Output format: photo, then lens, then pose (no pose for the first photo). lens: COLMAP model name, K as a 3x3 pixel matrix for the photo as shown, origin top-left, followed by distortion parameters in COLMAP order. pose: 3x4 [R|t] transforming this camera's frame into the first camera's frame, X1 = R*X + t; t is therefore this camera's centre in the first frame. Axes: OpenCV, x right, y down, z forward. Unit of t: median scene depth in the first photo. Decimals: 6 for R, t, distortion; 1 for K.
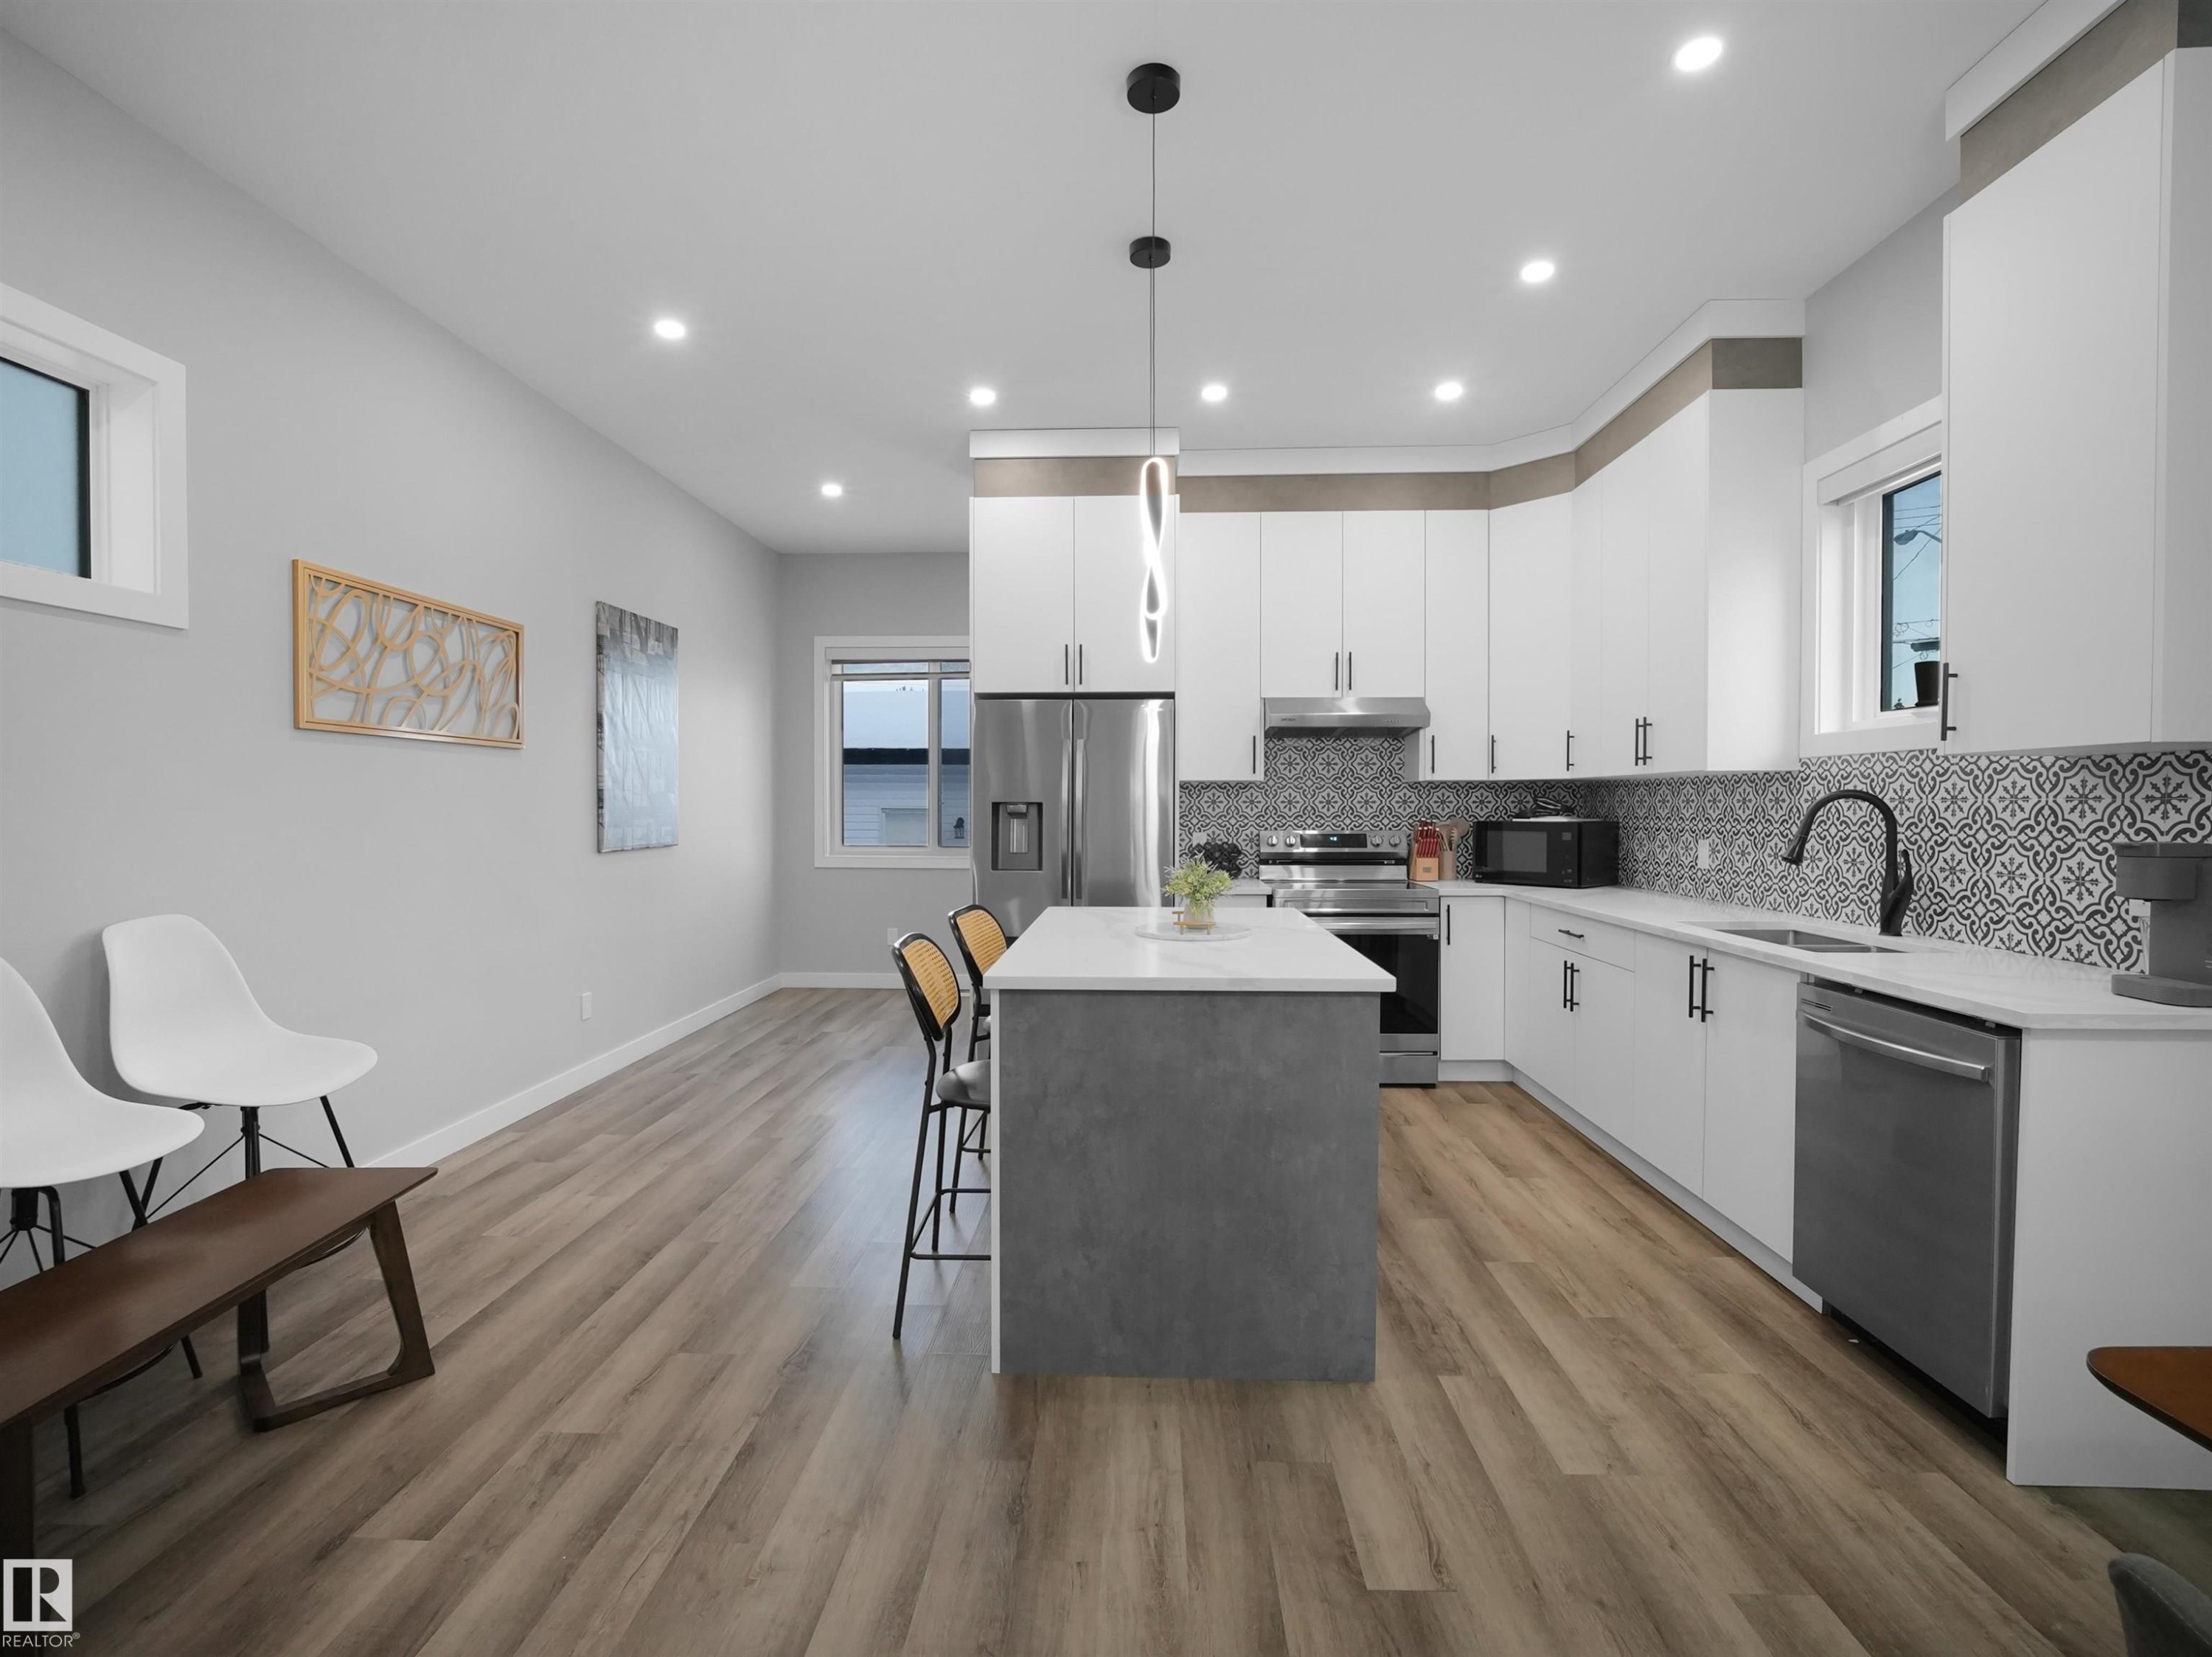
lens RADIAL K [[1021.3, 0, 1106.0], [0, 1021.3, 828.5], [0, 0, 1]] dist [-0.027939, 0.000023]
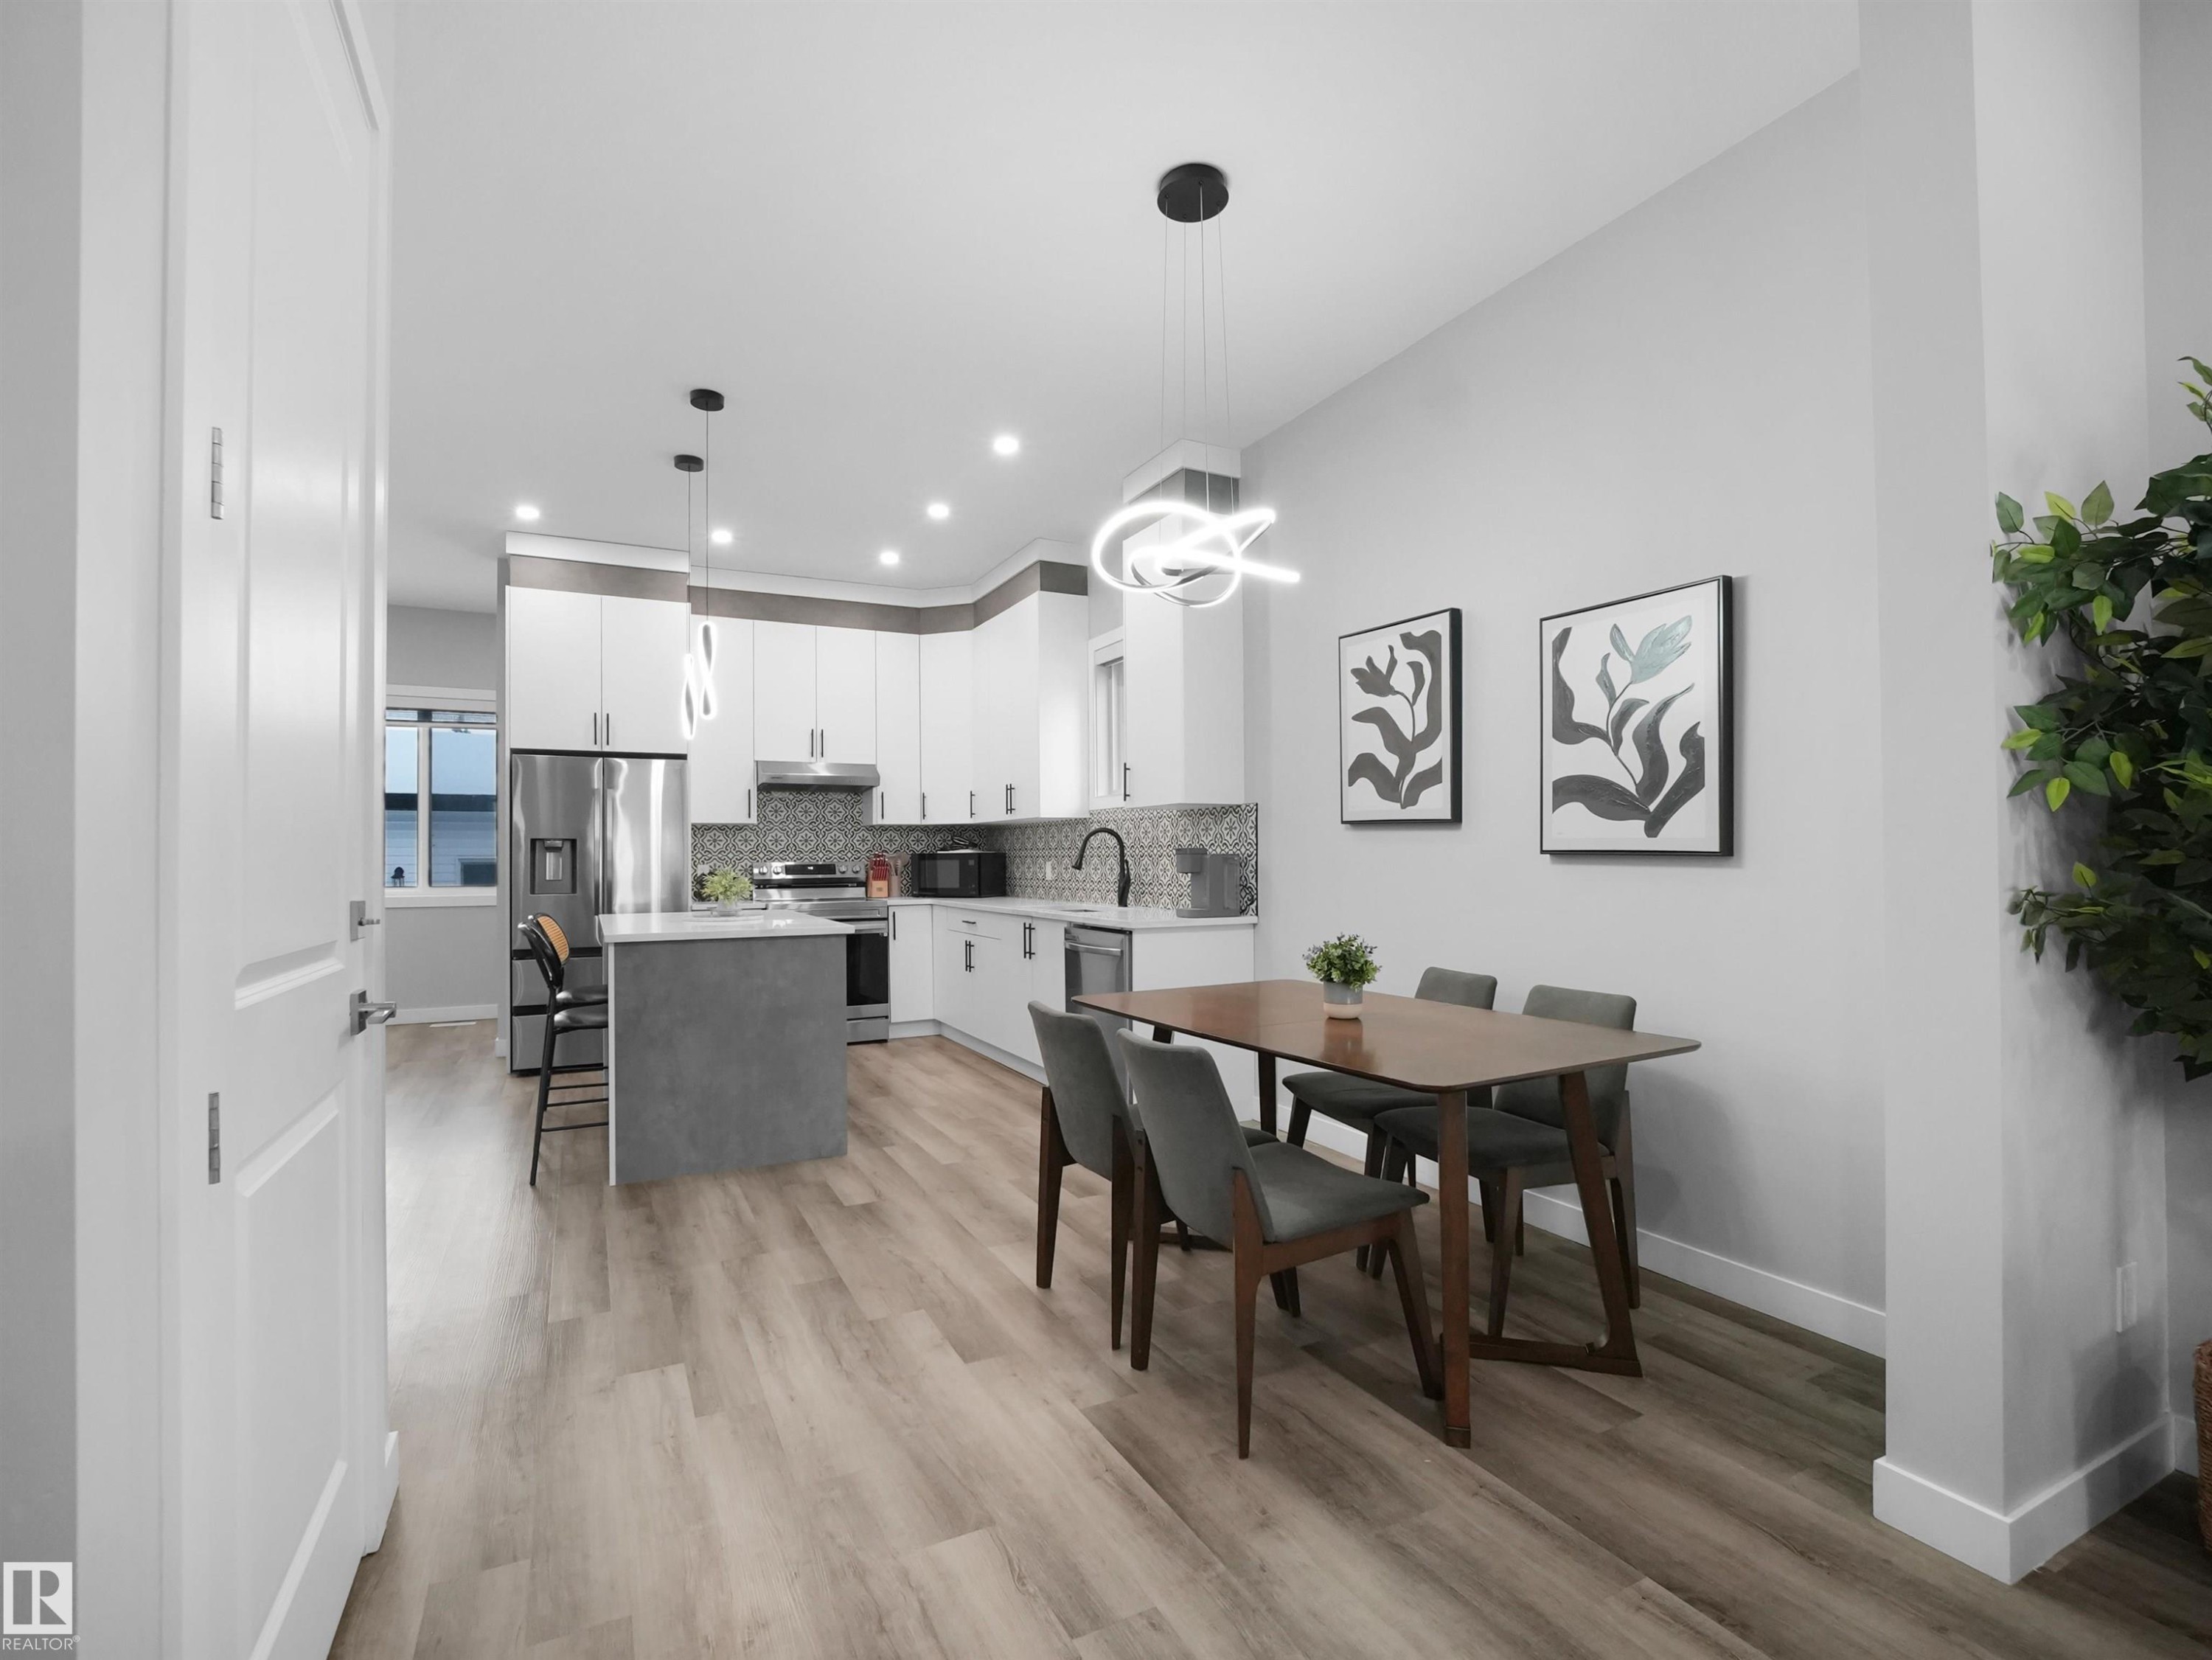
lens RADIAL K [[1030.5, 0, 1098.5], [0, 1030.5, 855.9], [0, 0, 1]] dist [-0.028194, 0.000064]
pose [[0.876000, -0.005683, 0.482277, -0.110210], [0.017678, 0.999637, -0.020331, 0.033017], [-0.481986, 0.026335, 0.875783, -0.414627]]
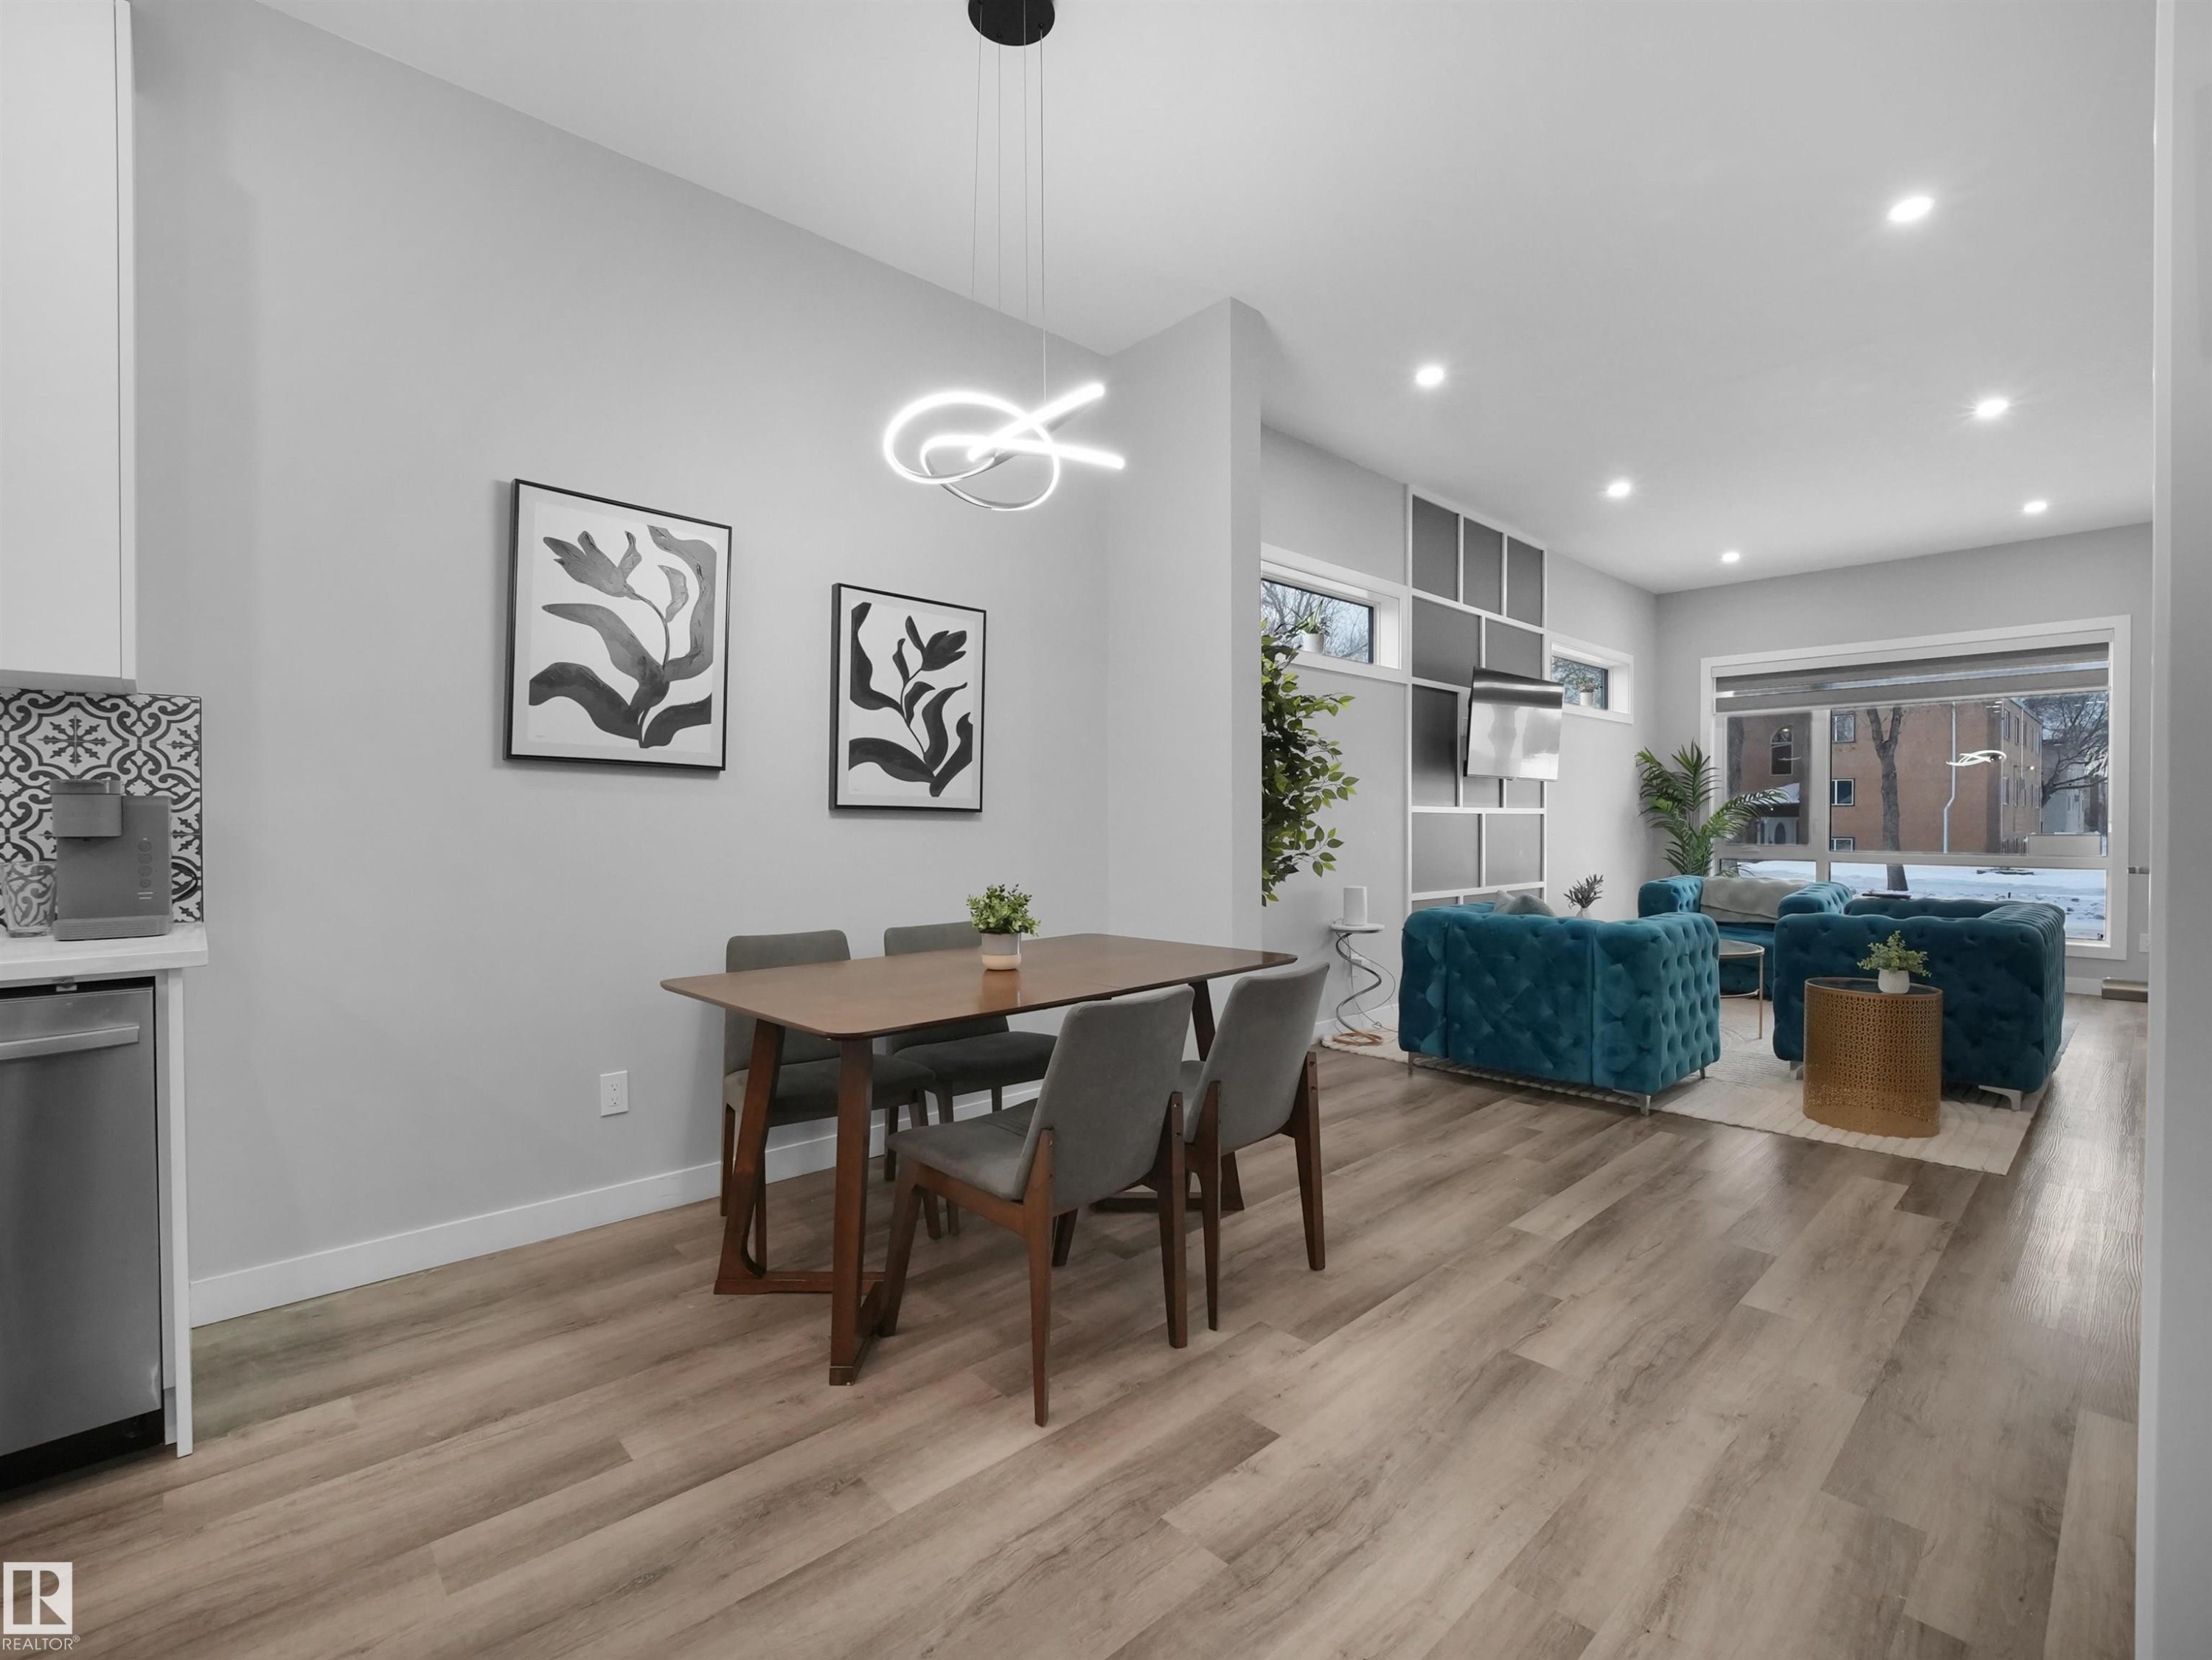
lens RADIAL K [[1023.5, 0, 1100.0], [0, 1023.5, 839.7], [0, 0, 1]] dist [-0.021240, -0.000204]
pose [[-0.713410, -0.013058, 0.700625, -0.153523], [0.015180, 0.999304, 0.034081, 0.023314], [-0.700582, 0.034949, -0.712715, 0.437538]]
